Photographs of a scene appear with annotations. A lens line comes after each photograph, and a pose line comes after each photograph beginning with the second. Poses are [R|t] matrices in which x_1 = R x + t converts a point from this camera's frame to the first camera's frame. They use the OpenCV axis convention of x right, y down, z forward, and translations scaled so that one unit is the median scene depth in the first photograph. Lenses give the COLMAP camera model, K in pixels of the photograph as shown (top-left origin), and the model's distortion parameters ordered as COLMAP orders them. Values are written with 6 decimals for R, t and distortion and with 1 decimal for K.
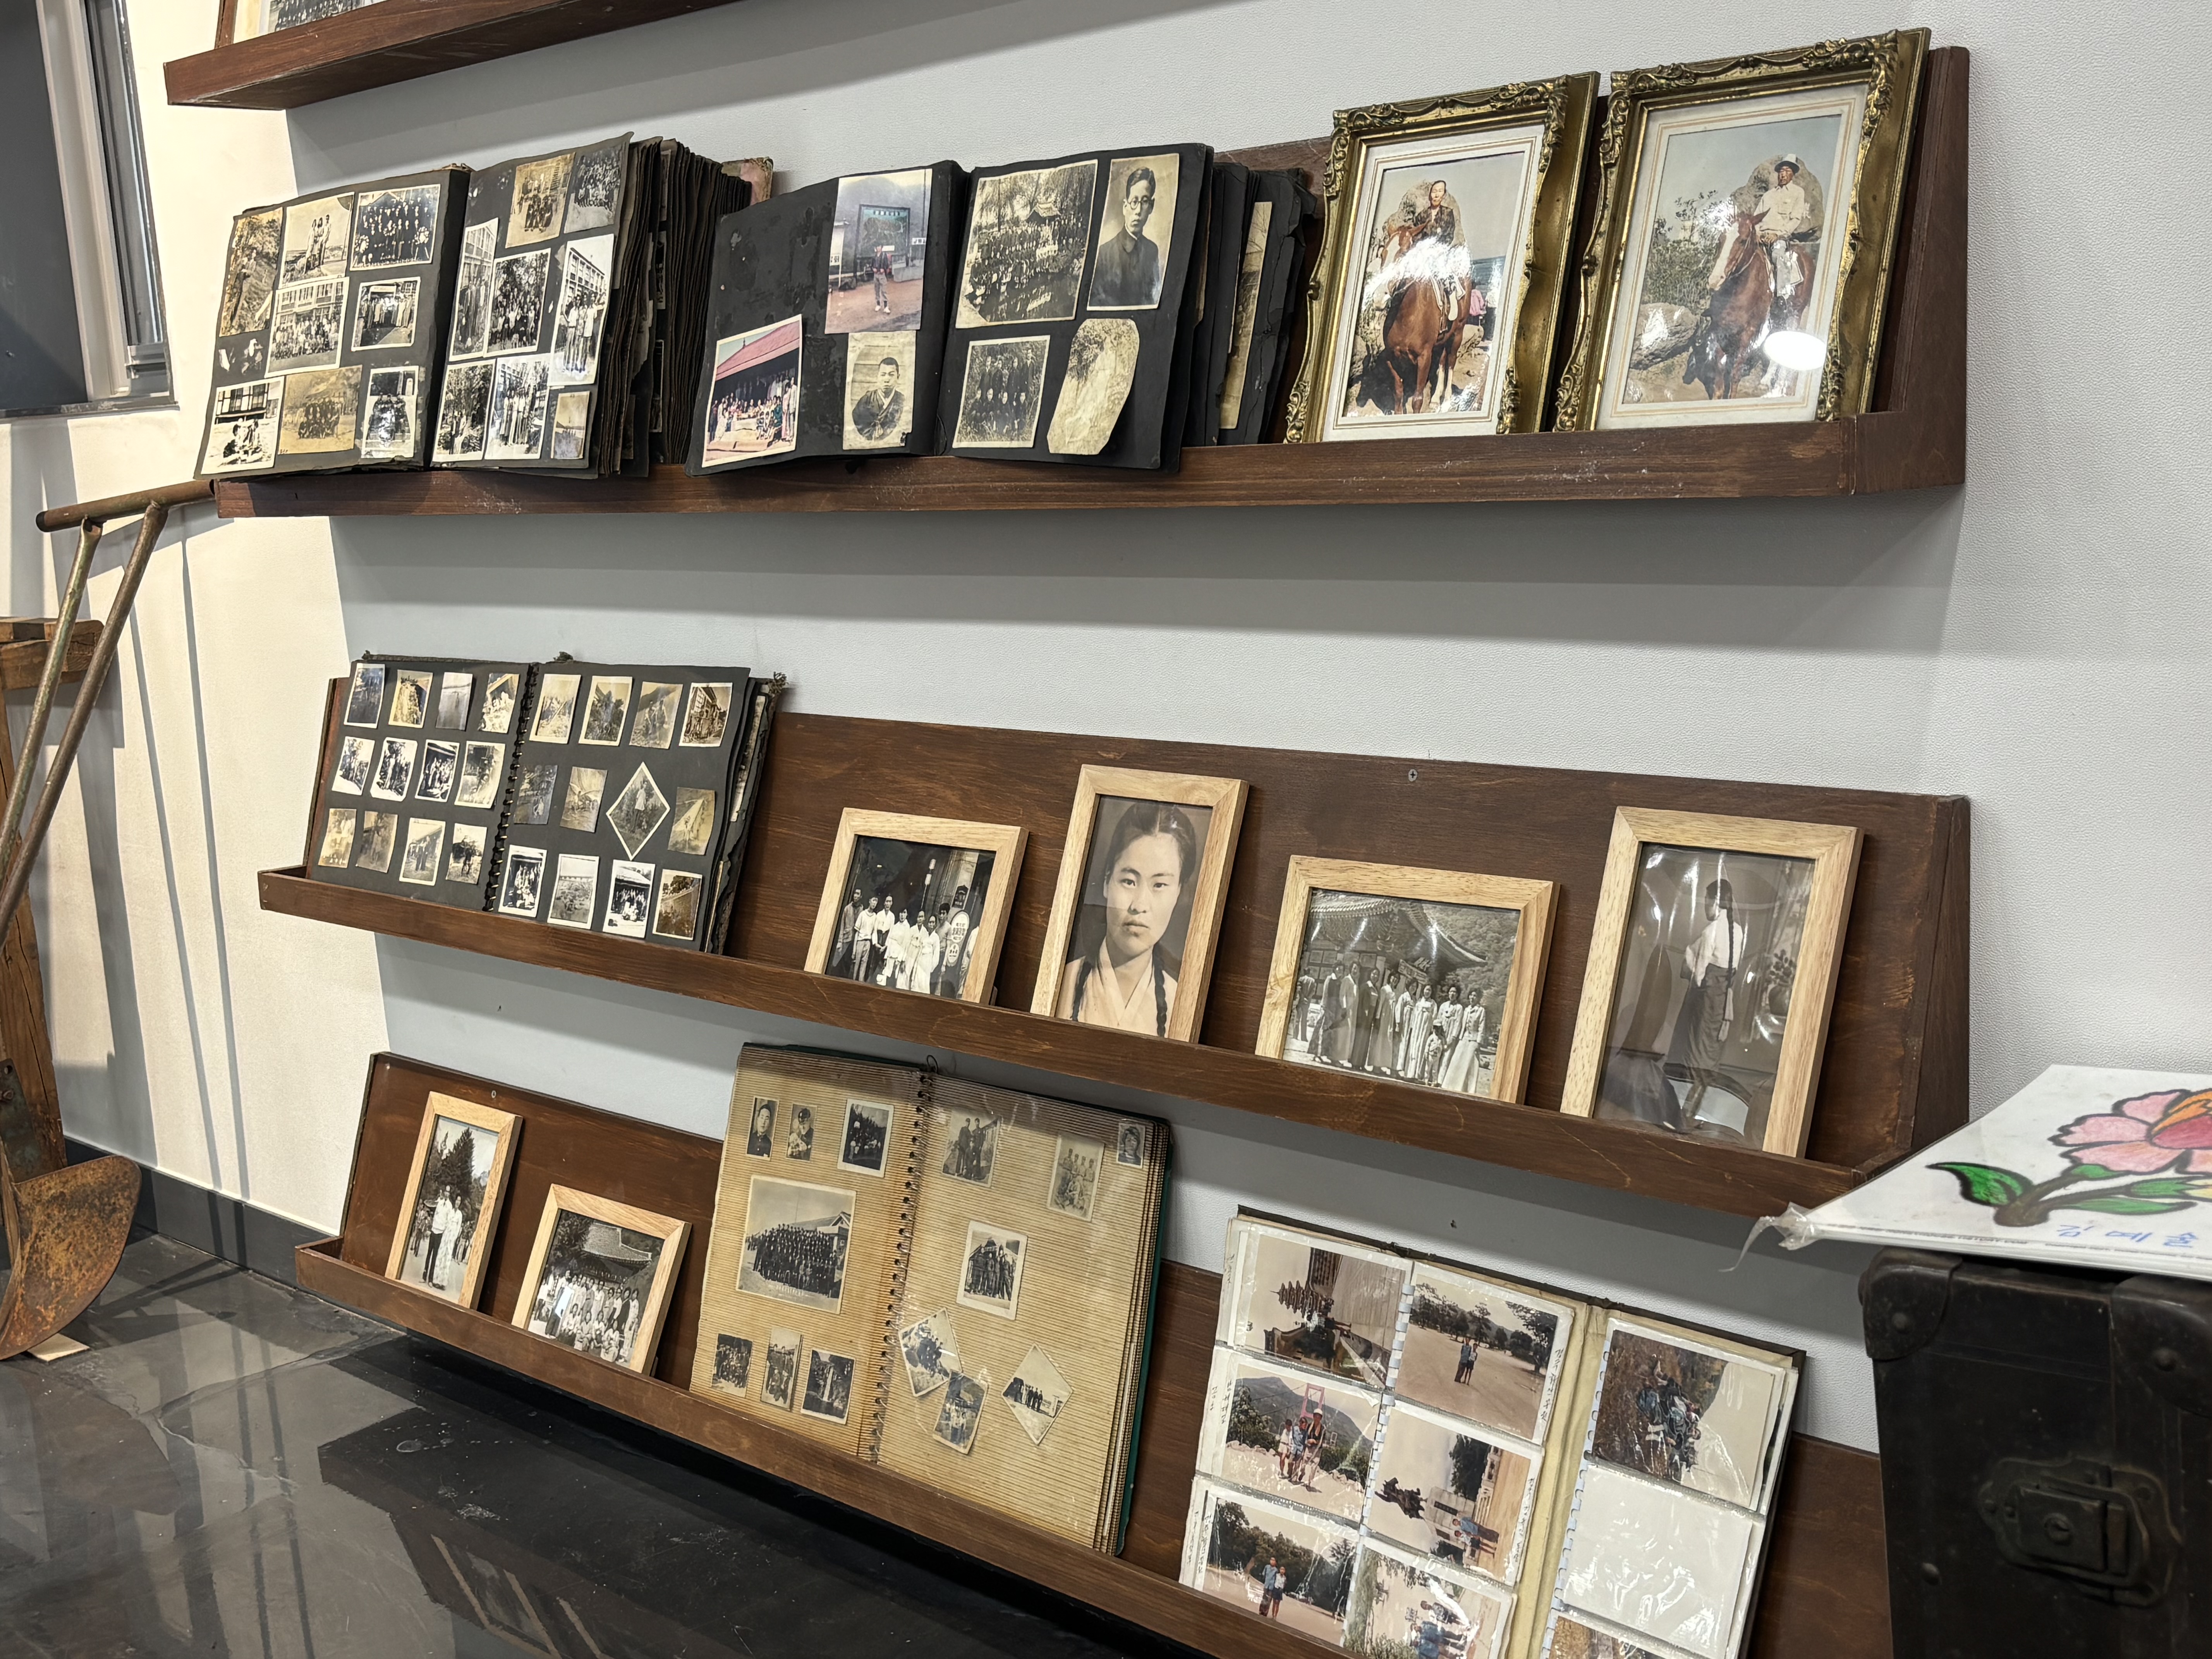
lens RADIAL K [[2556.9, 0, 1106.0], [0, 2556.9, 829.5], [0, 0, 1]] dist [0.141249, -0.010760]
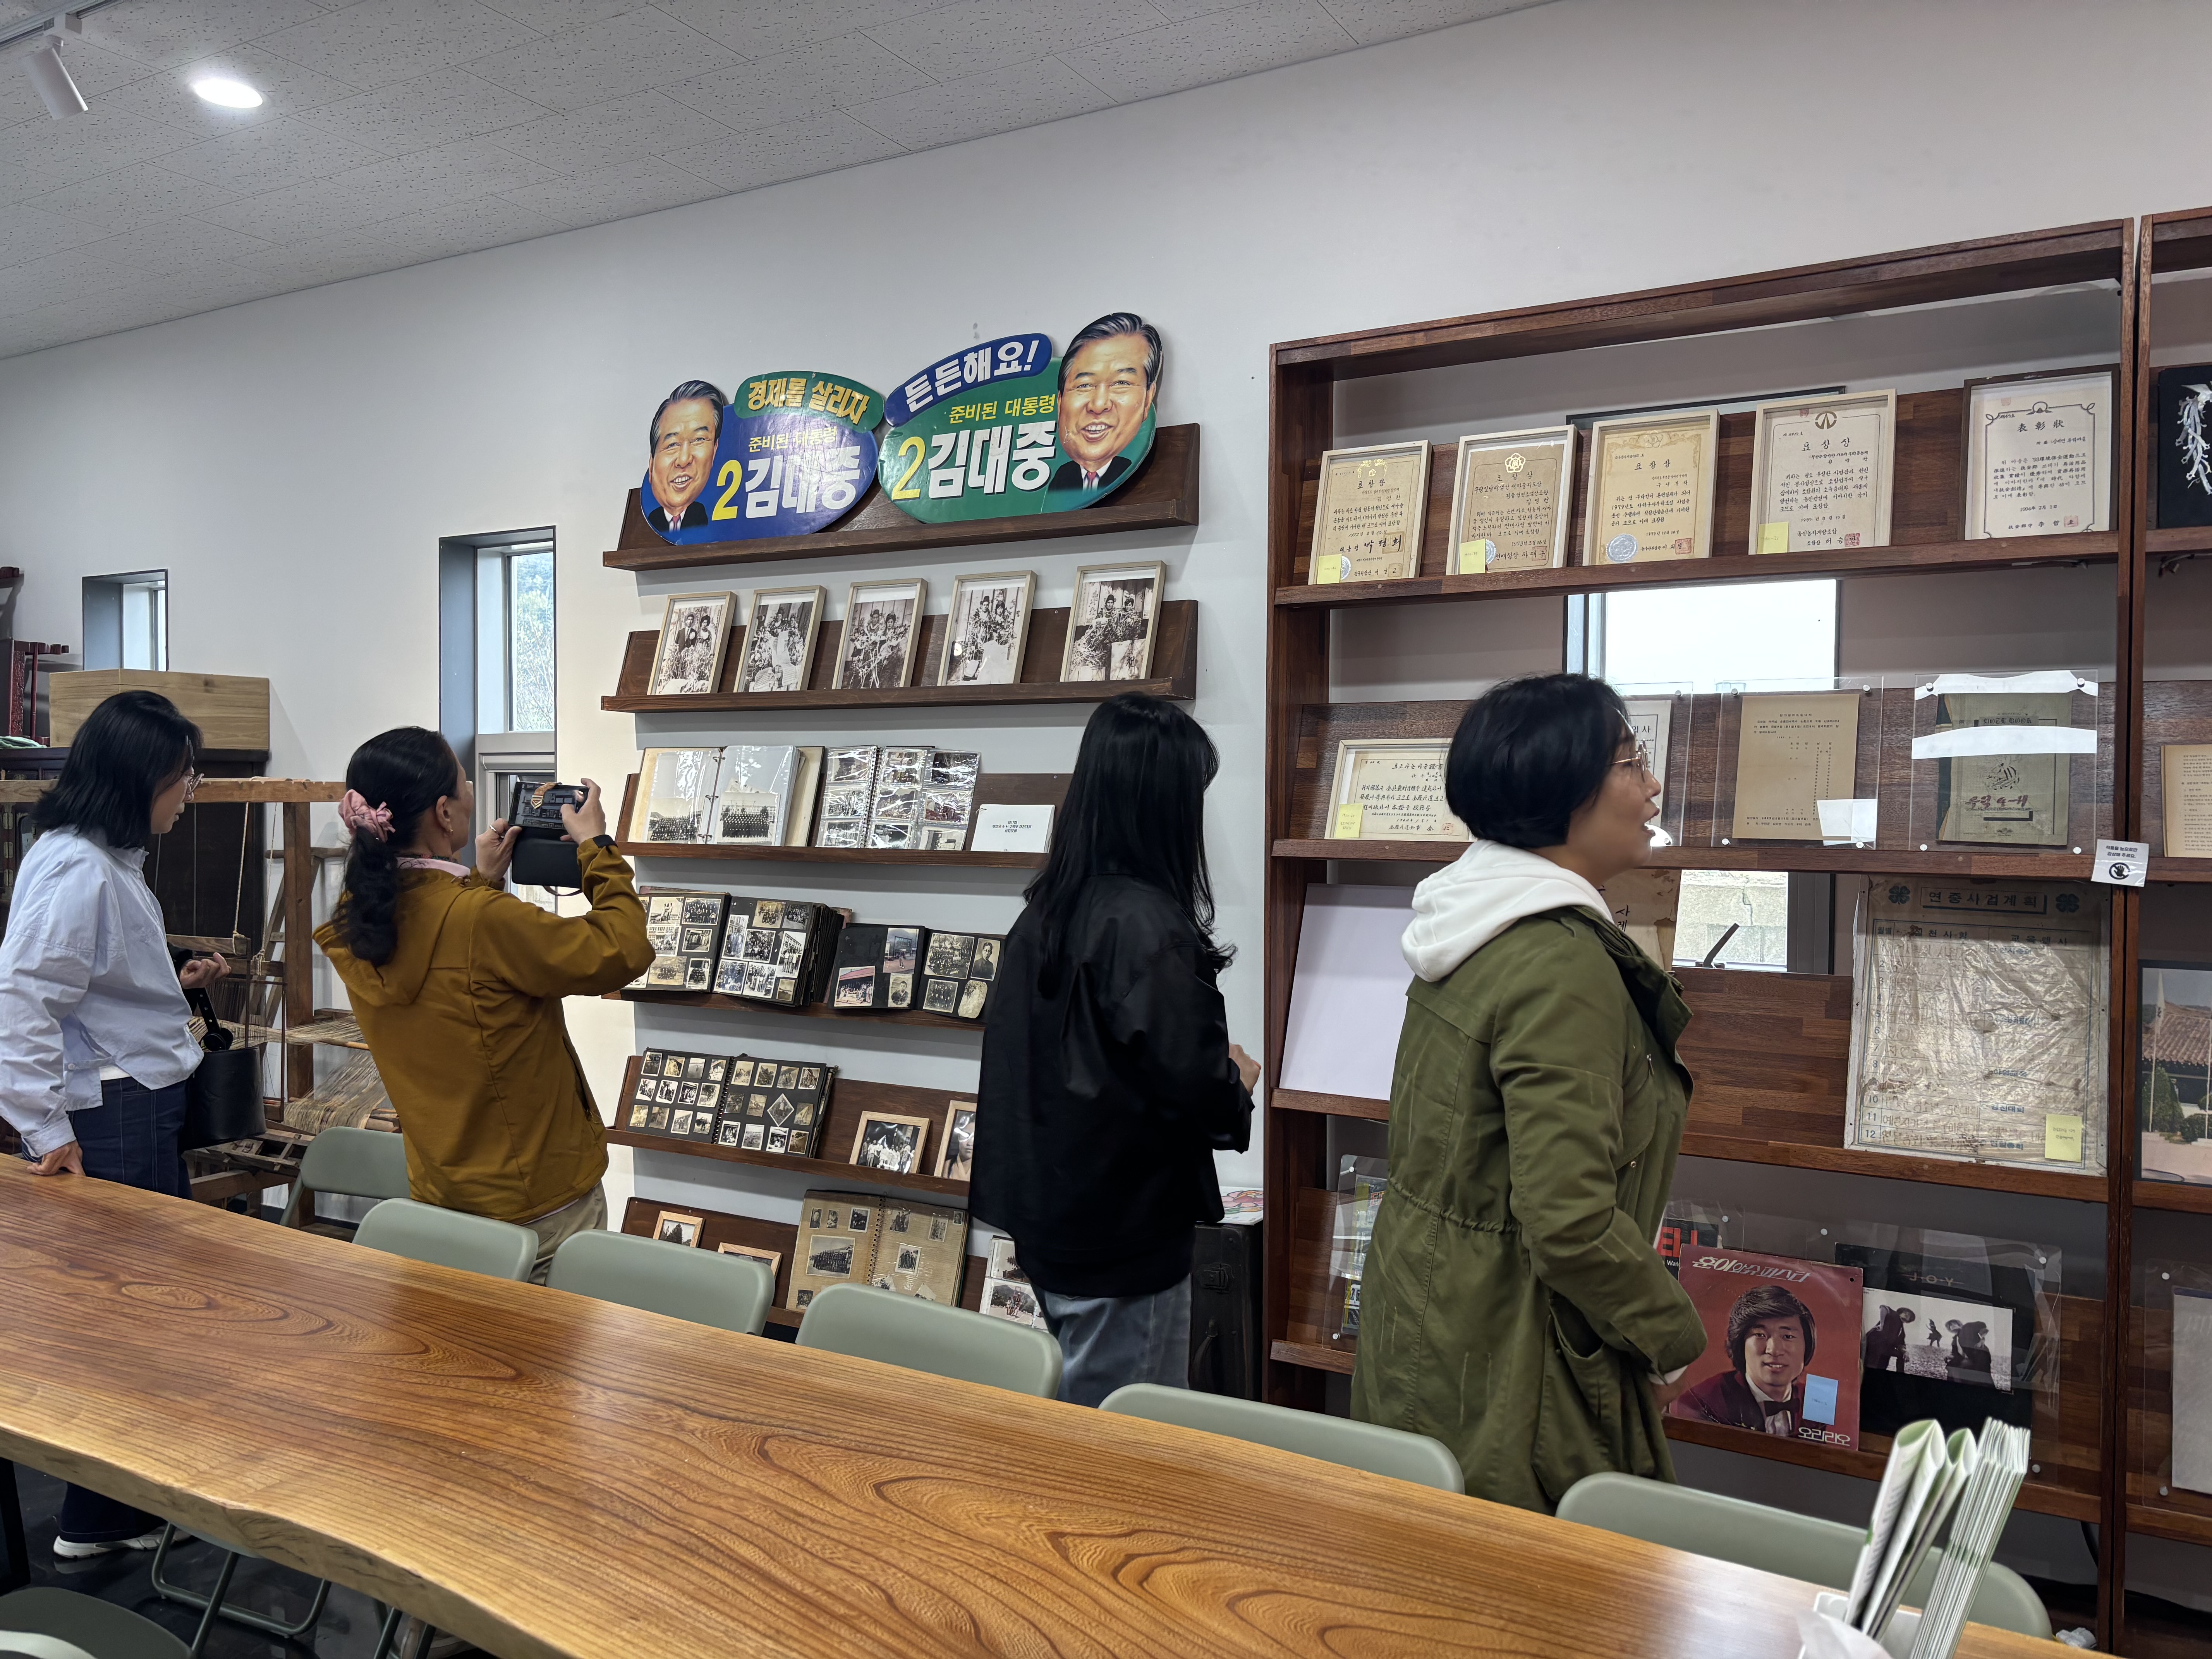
lens RADIAL K [[1689.8, 0, 1106.0], [0, 1689.8, 829.5], [0, 0, 1]] dist [0.006103, 0.000288]
pose [[0.967526, 0.051643, 0.247438, -0.330258], [-0.013505, 0.988070, -0.153413, -0.034234], [-0.252409, 0.145090, 0.956681, -1.063538]]
